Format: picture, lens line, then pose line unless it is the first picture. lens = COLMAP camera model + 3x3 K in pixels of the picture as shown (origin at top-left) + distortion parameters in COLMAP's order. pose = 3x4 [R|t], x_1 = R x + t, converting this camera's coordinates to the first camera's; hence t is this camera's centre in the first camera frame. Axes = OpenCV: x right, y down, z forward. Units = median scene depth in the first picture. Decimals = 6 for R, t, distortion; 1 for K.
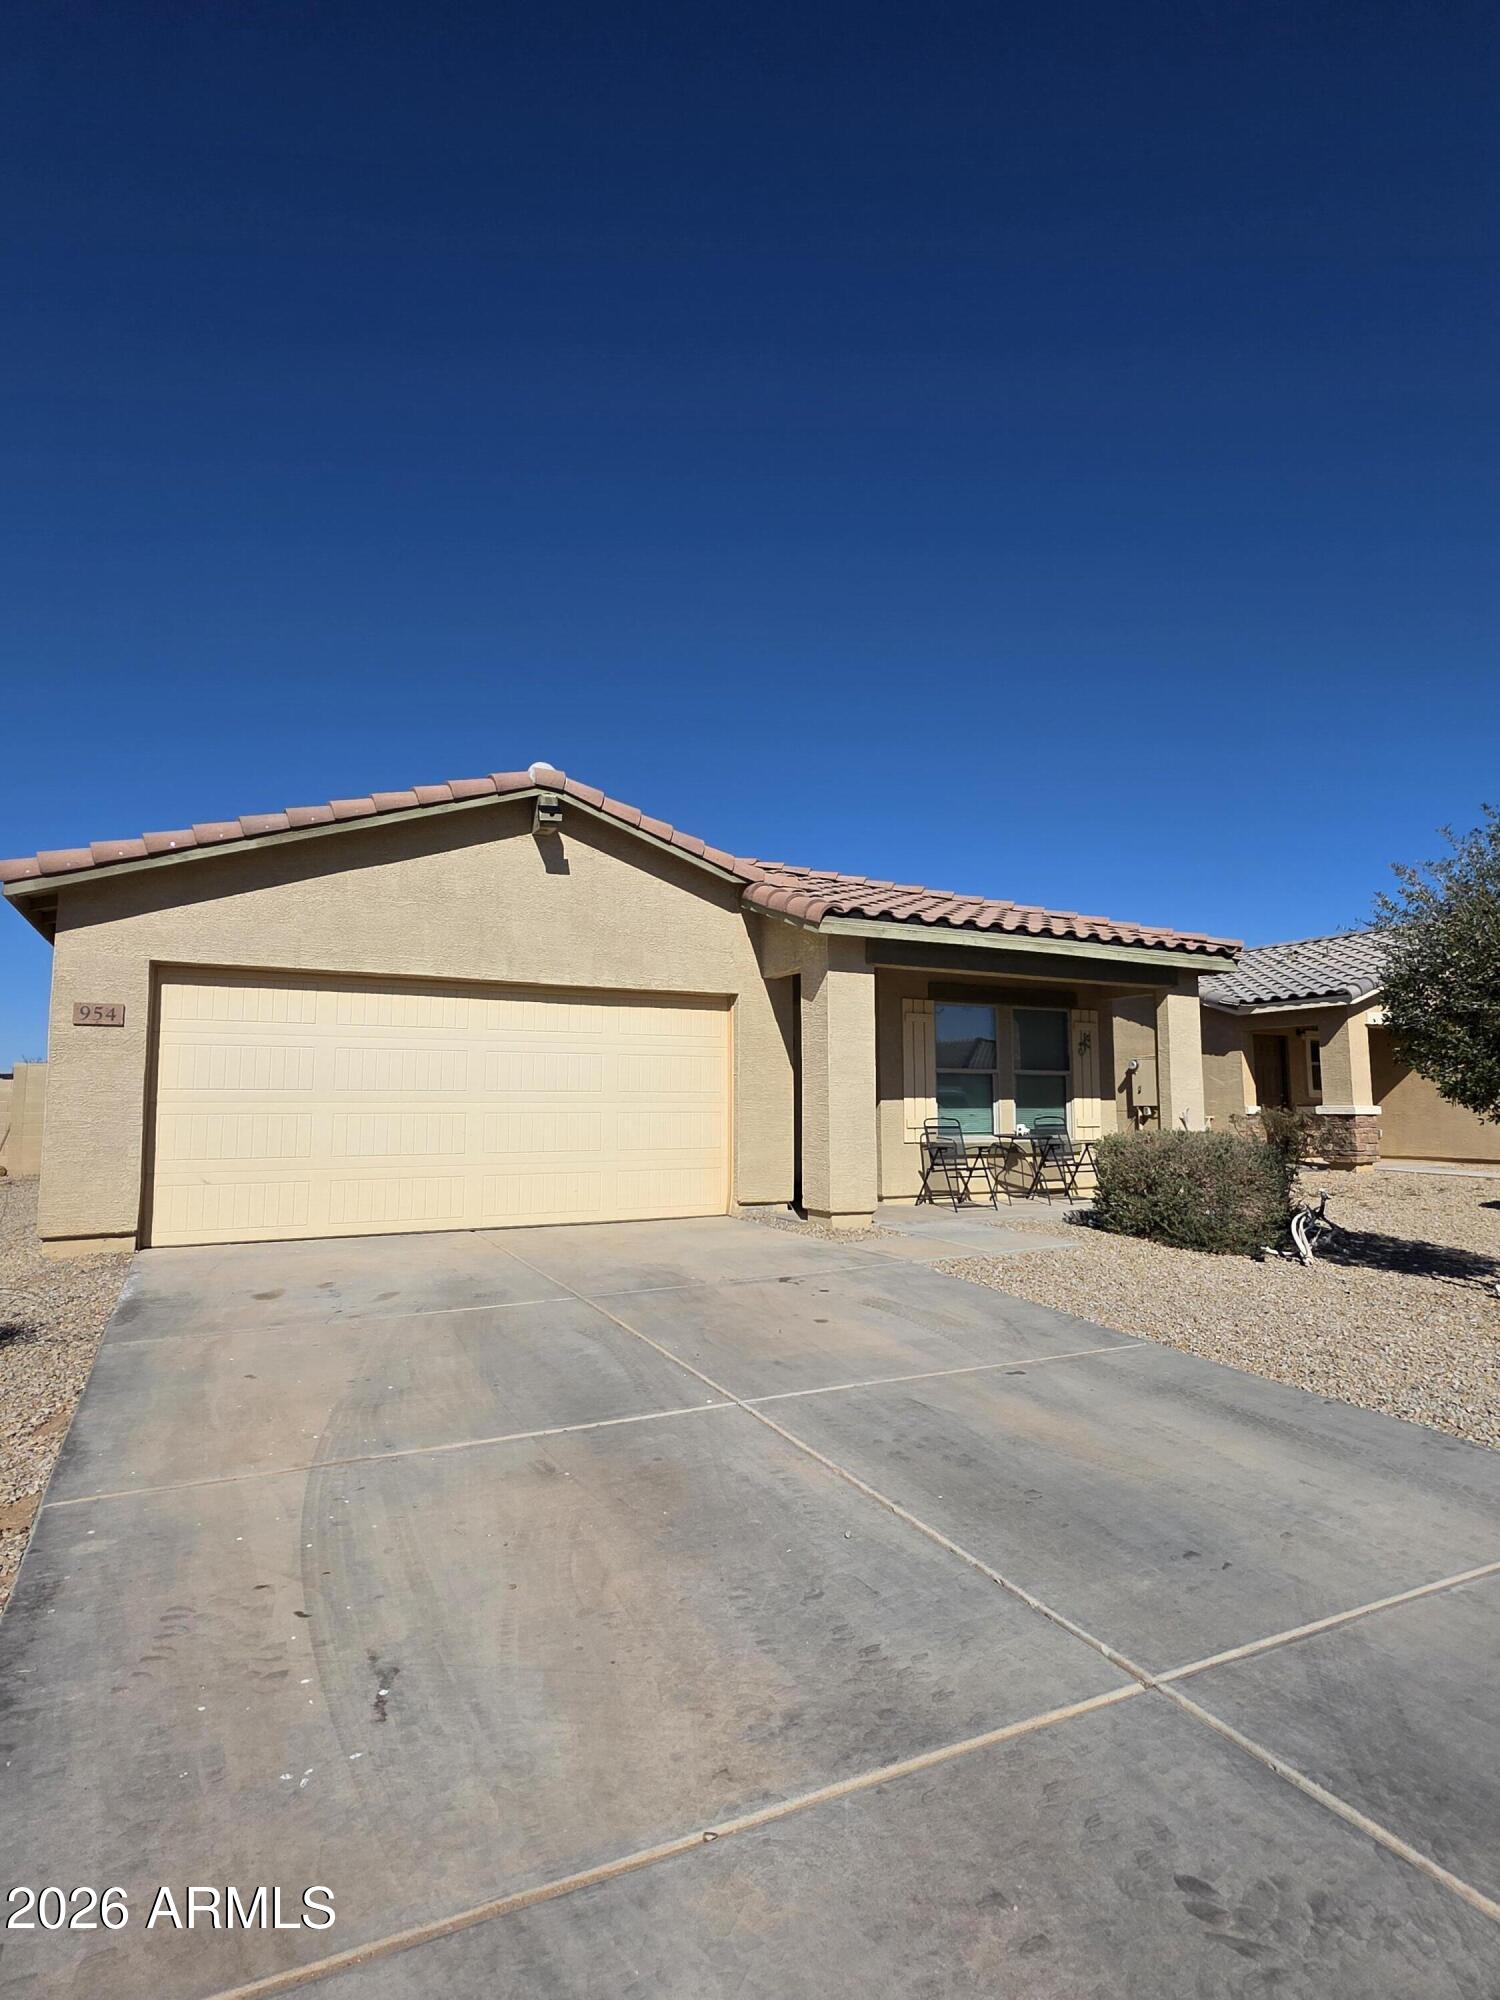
lens RADIAL K [[1059.9, 0, 750.0], [0, 1059.9, 1000.0], [0, 0, 1]] dist [-0.000074, -0.000009]
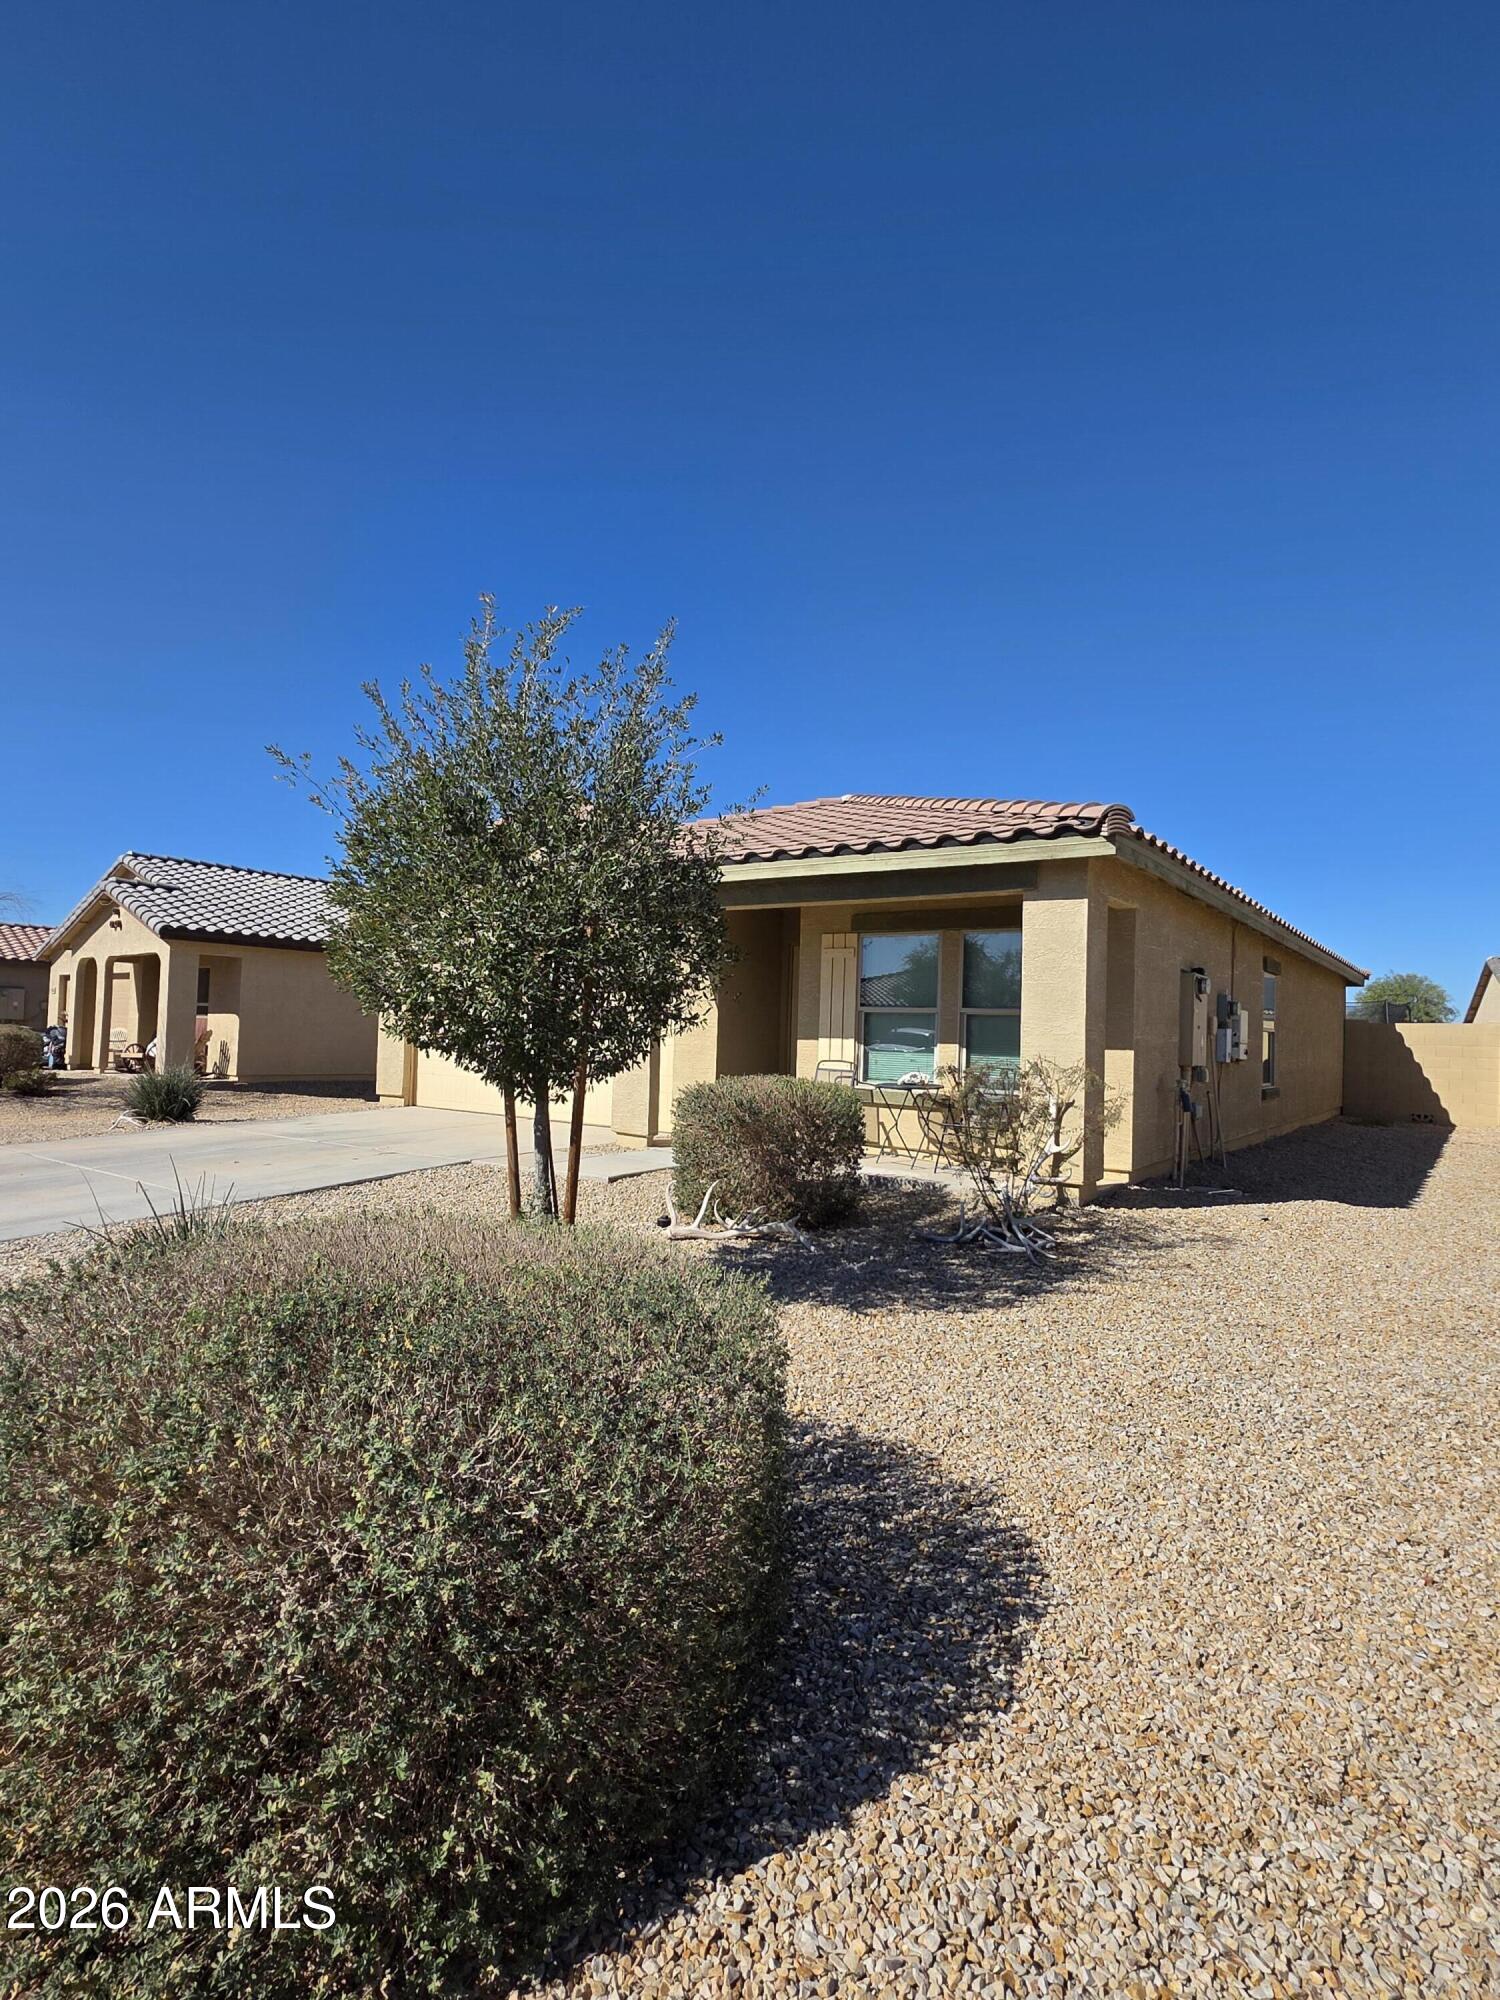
lens RADIAL K [[1059.9, 0, 750.0], [0, 1059.9, 1000.0], [0, 0, 1]] dist [-0.000074, -0.000009]
pose [[0.456005, -0.024420, -0.889642, 0.948378], [0.054856, 0.998494, 0.000710, 0.052673], [0.888285, -0.049126, 0.456657, 0.501311]]
